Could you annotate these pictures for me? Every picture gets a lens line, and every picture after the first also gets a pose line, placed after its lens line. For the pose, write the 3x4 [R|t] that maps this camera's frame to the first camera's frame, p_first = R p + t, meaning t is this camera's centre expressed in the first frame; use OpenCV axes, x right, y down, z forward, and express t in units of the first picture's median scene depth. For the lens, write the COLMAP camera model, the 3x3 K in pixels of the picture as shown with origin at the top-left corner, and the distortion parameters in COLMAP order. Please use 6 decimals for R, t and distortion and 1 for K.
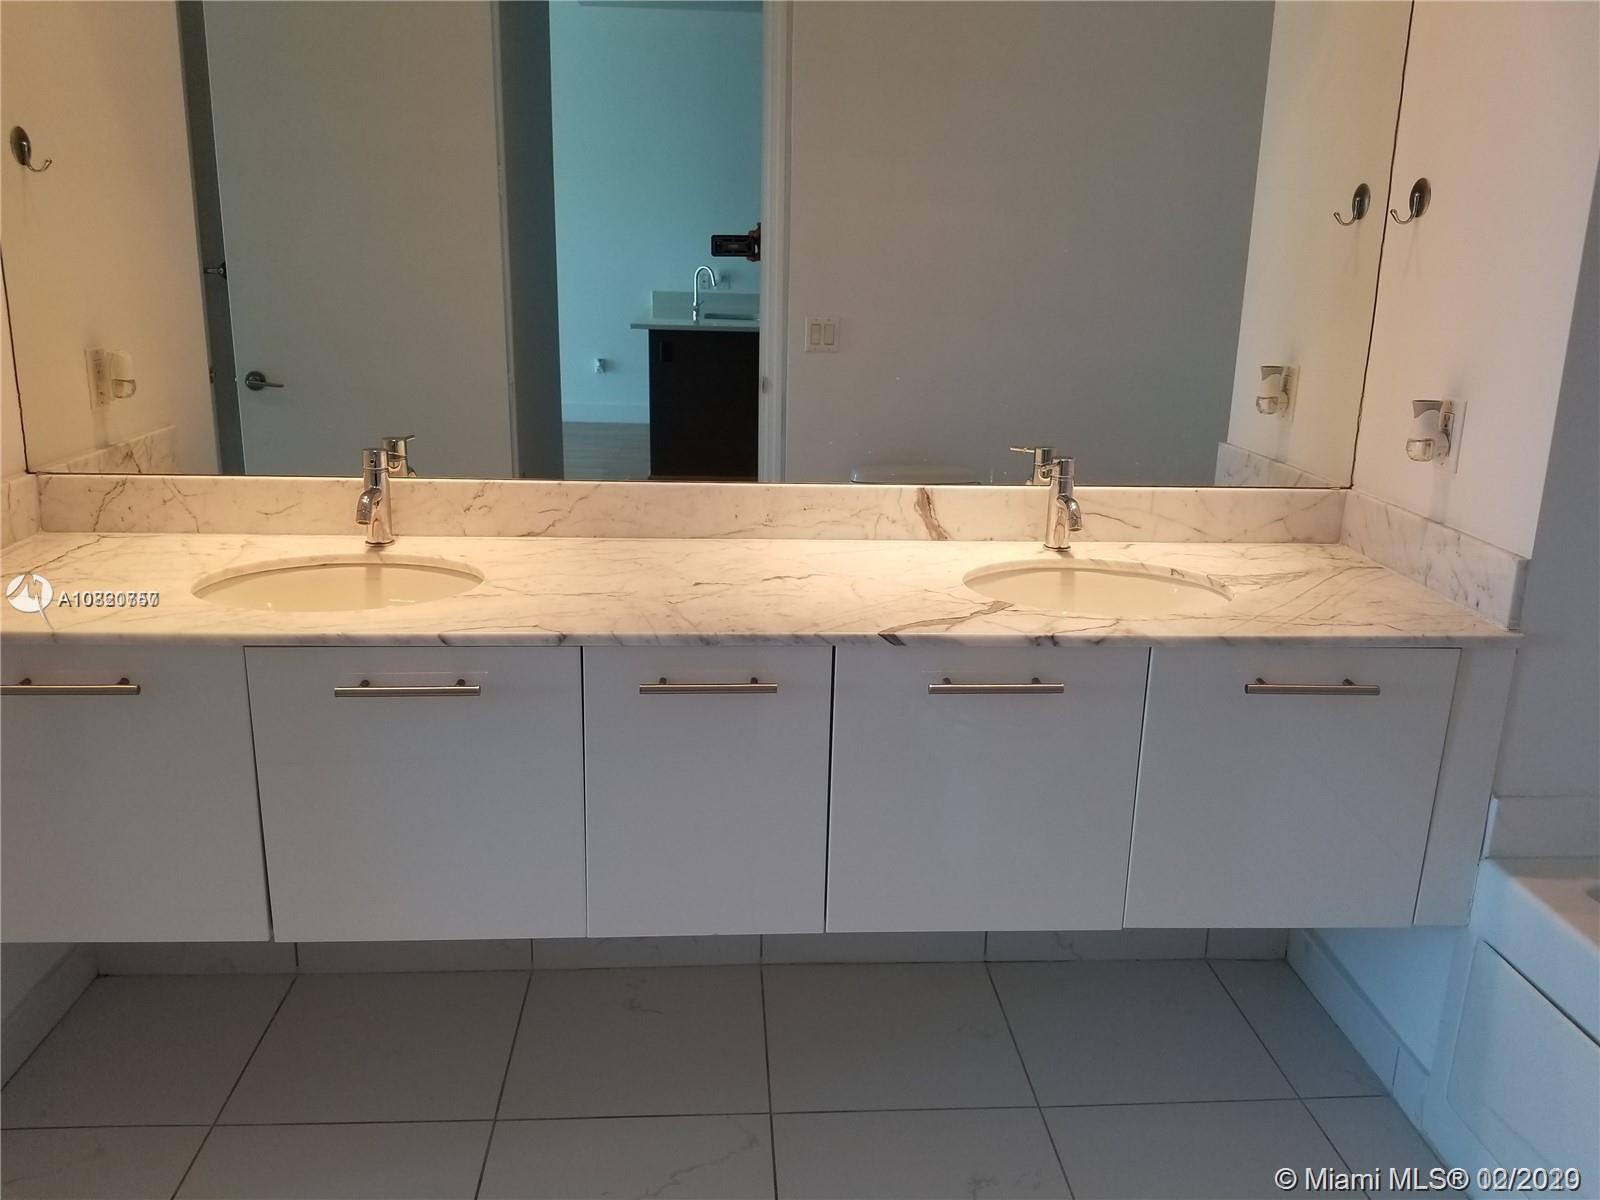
lens RADIAL K [[1251.5, 0, 786.9], [0, 1251.5, 589.6], [0, 0, 1]] dist [0.061644, -0.096147]
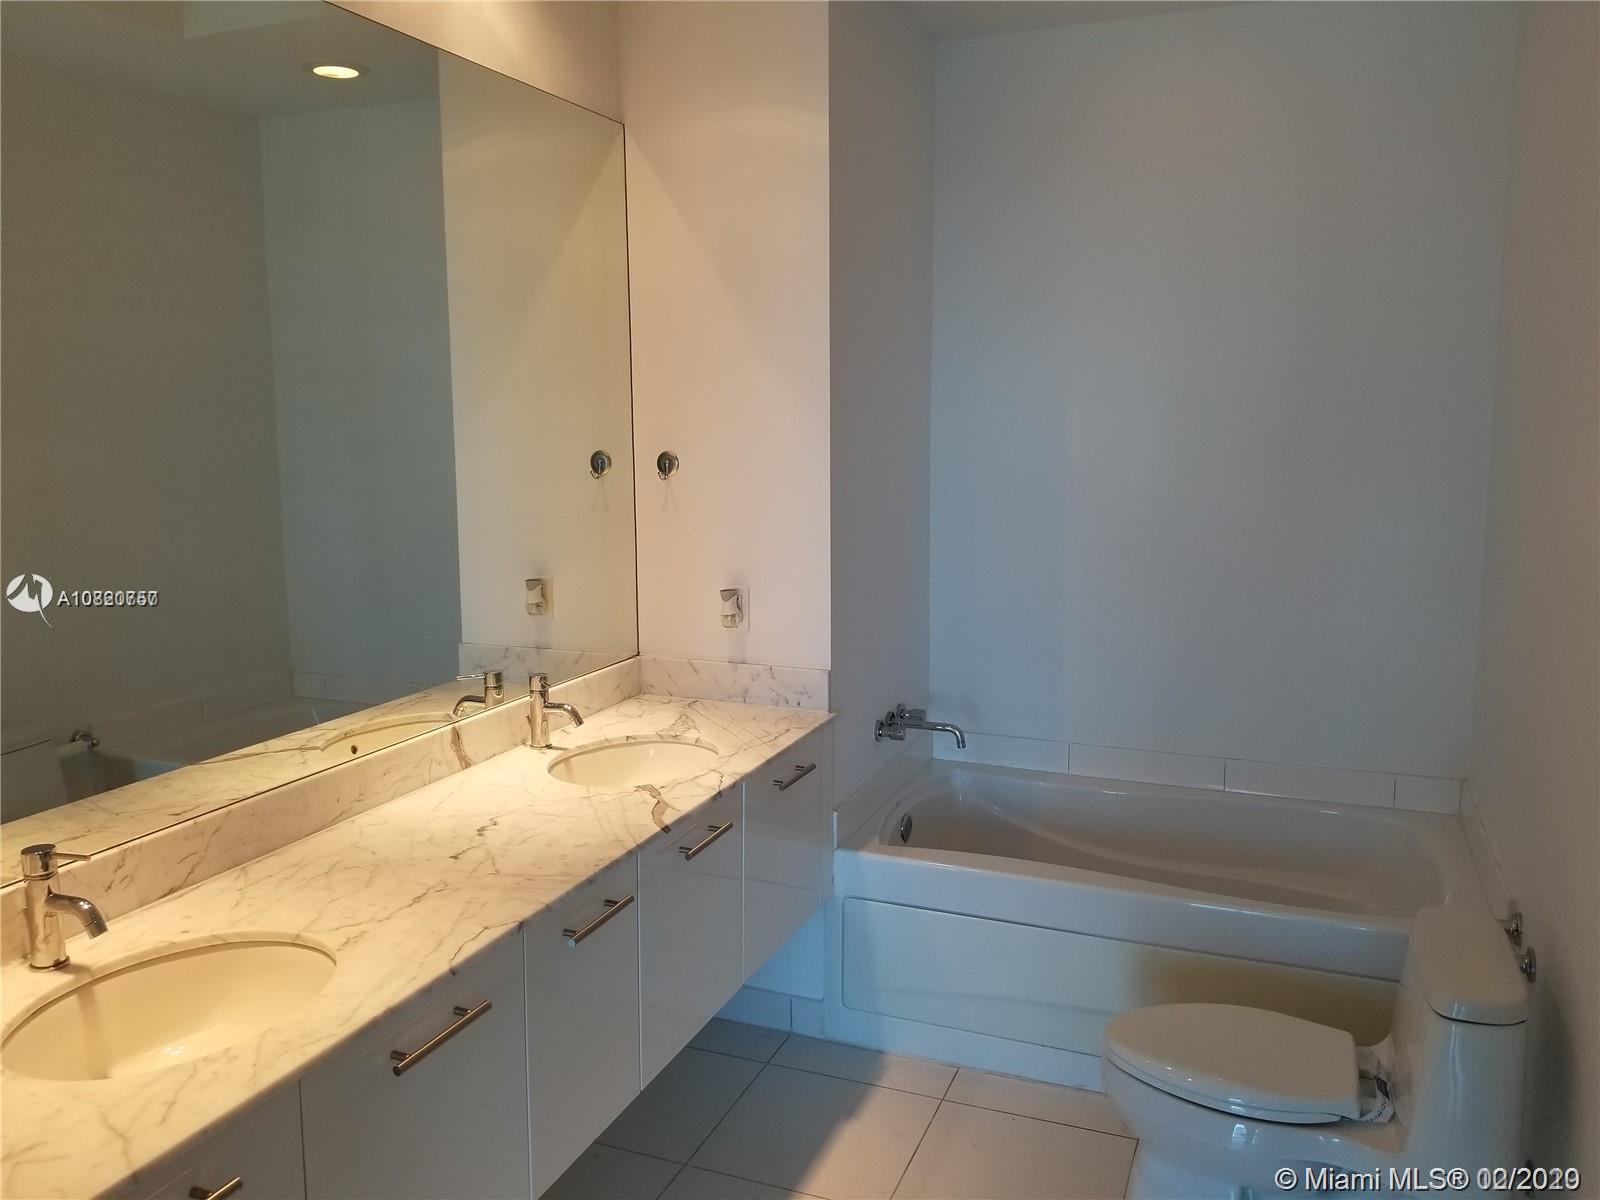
lens RADIAL K [[1251.5, 0, 789.1], [0, 1251.5, 606.6], [0, 0, 1]] dist [0.061644, -0.096147]
pose [[0.431748, -0.162686, 0.887202, -0.798332], [0.254073, 0.965708, 0.053440, -0.180255], [-0.865471, 0.202341, 0.458277, 0.201939]]
